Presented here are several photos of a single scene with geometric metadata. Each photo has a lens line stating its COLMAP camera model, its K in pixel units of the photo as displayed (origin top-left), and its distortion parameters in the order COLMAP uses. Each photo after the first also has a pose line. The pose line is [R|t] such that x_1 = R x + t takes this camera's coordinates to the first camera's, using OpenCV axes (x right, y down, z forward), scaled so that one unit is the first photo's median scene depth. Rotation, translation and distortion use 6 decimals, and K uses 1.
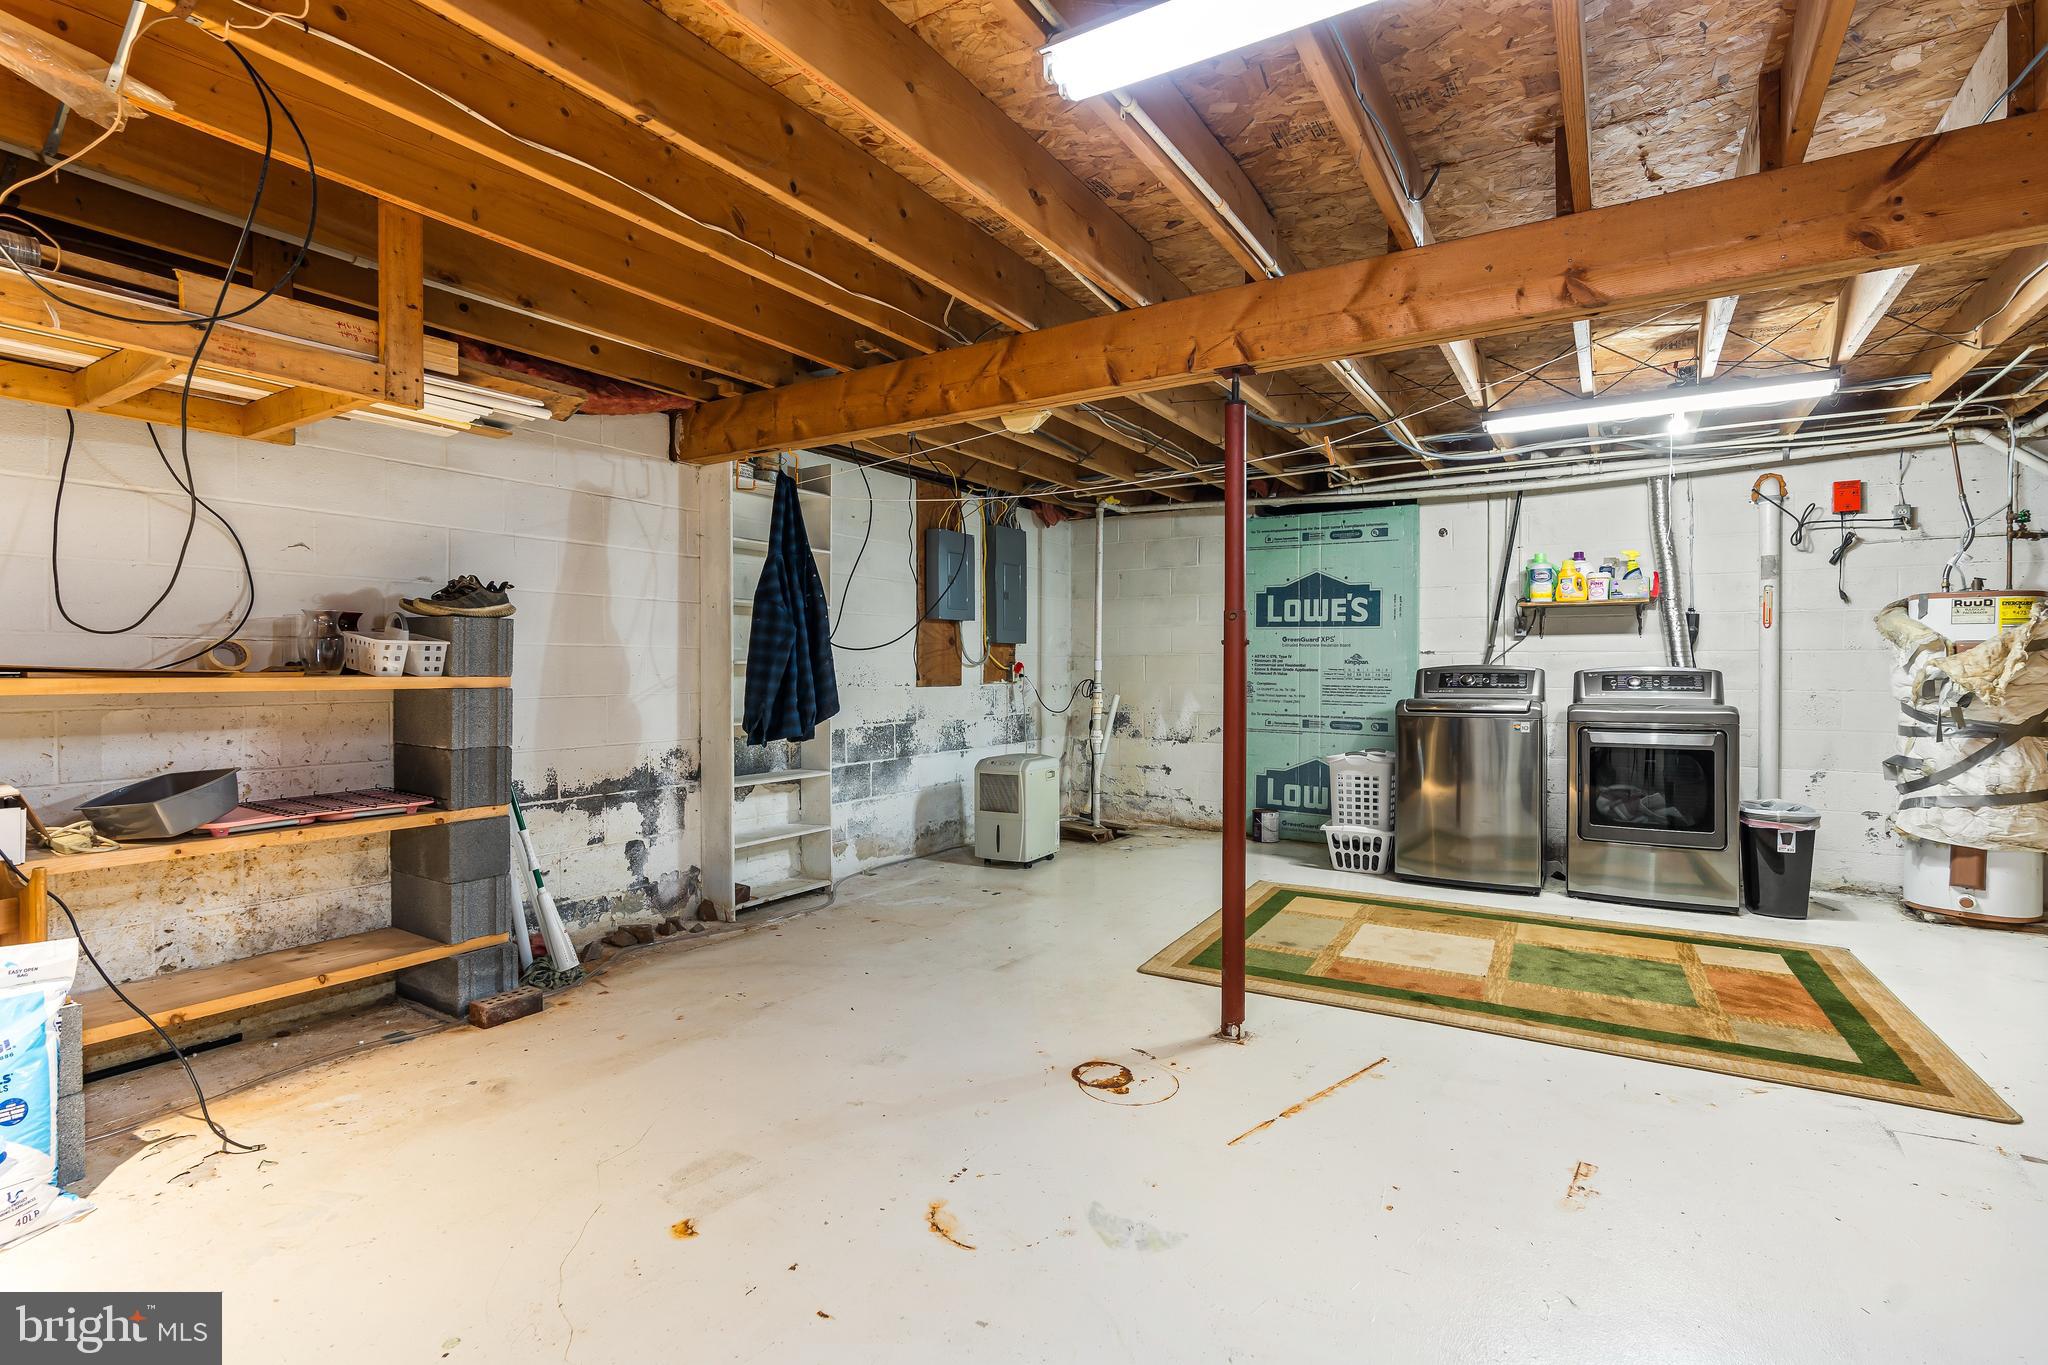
lens RADIAL K [[940.9, 0, 1027.5], [0, 940.9, 672.0], [0, 0, 1]] dist [0.002945, -0.000210]
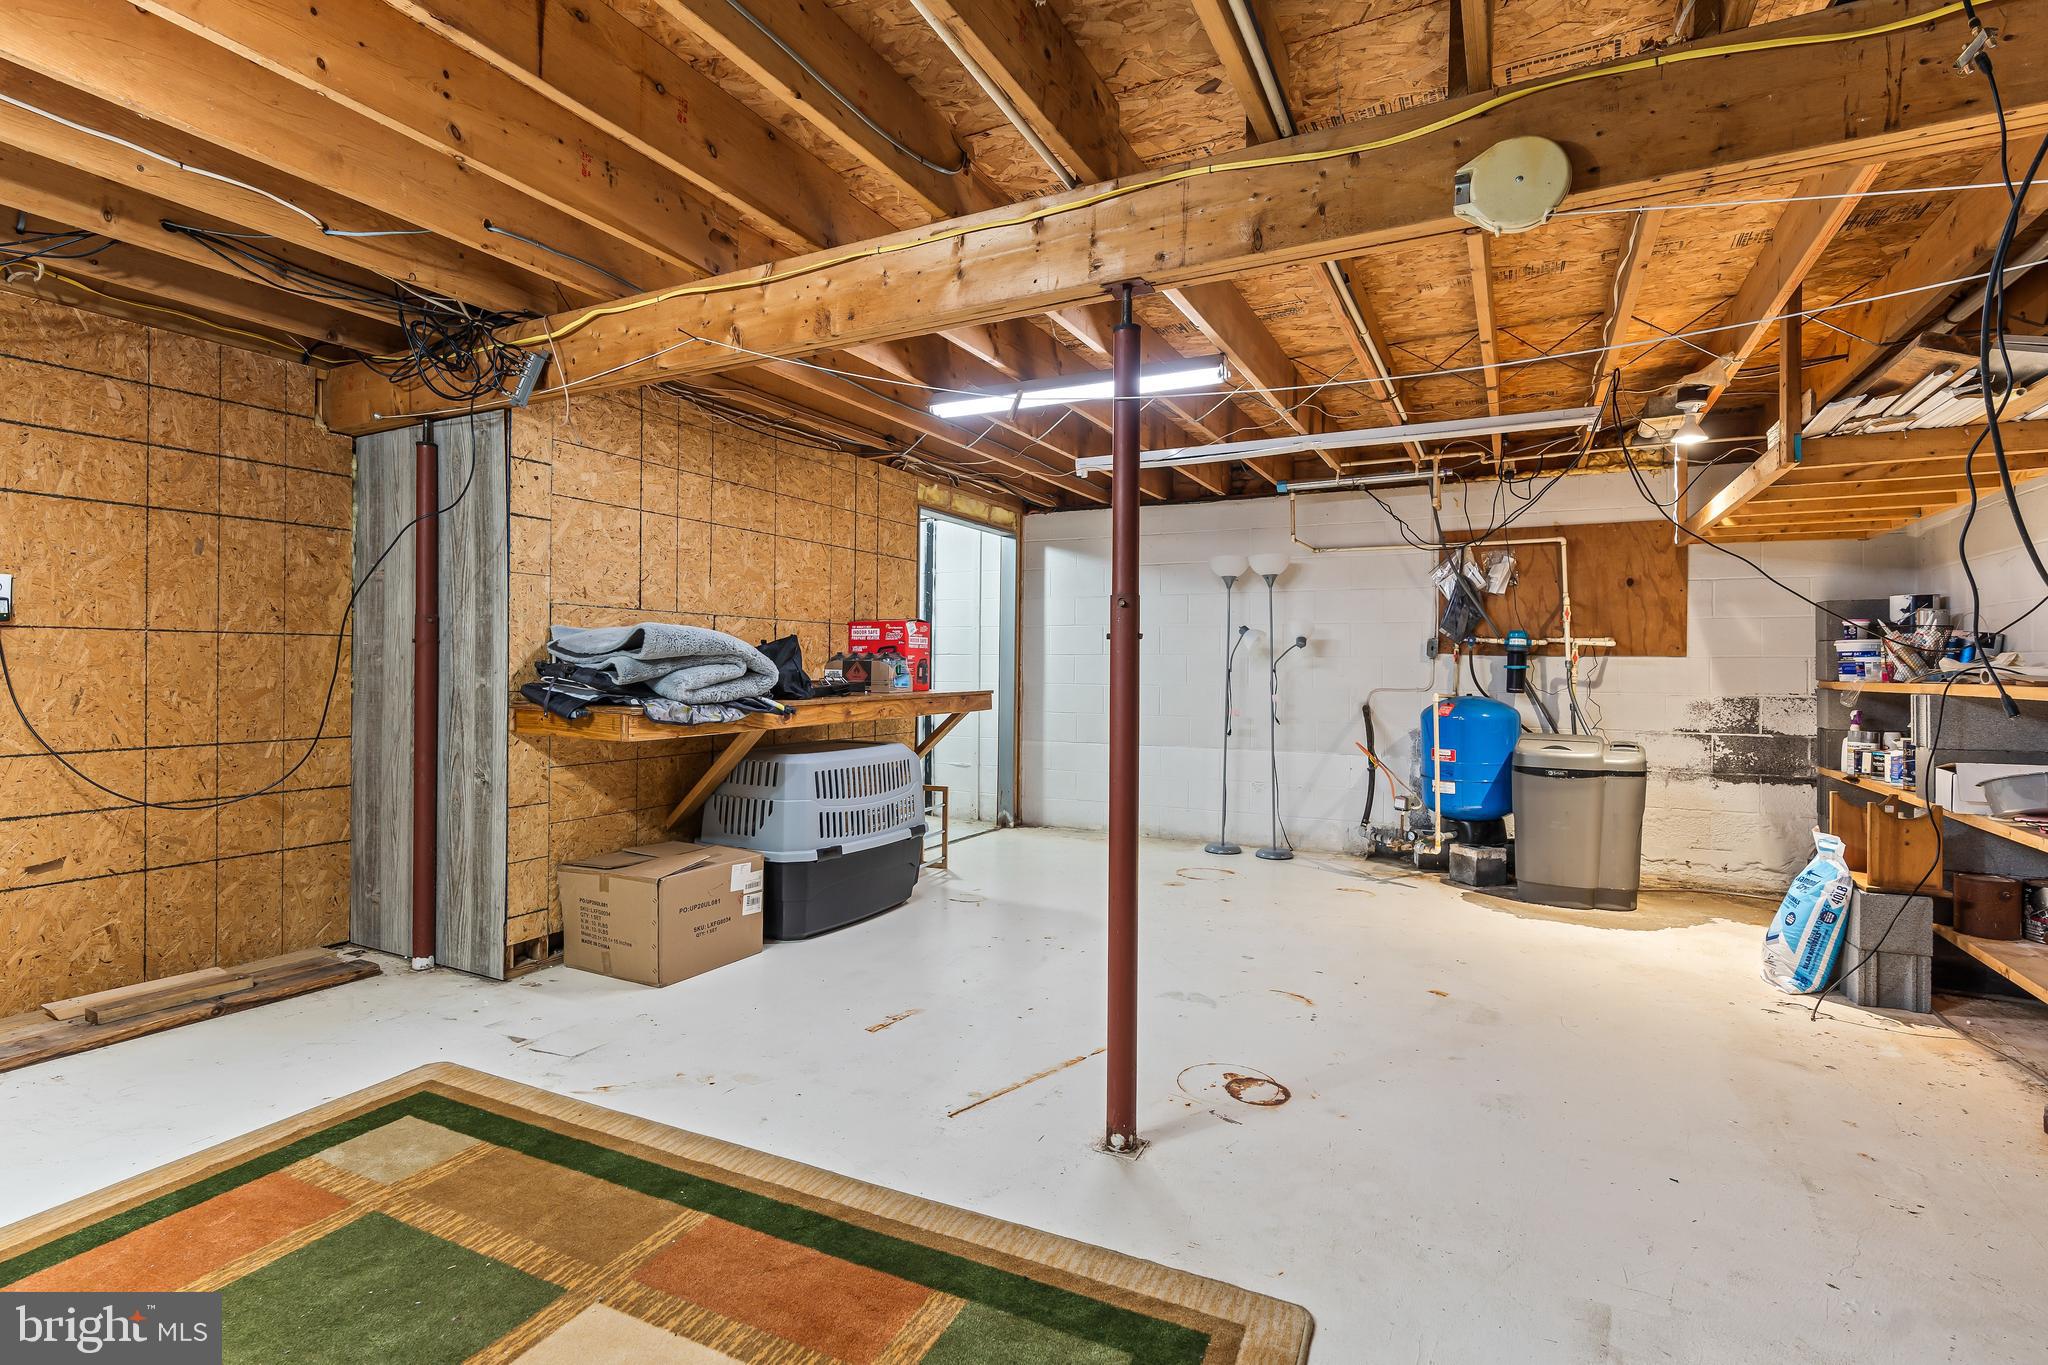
lens RADIAL K [[940.9, 0, 1026.8], [0, 940.9, 673.6], [0, 0, 1]] dist [0.002945, -0.000210]
pose [[-0.996105, -0.011065, -0.087473, 0.409477], [-0.012448, 0.999806, 0.015274, -0.012460], [0.087287, 0.016303, -0.996050, 1.959079]]
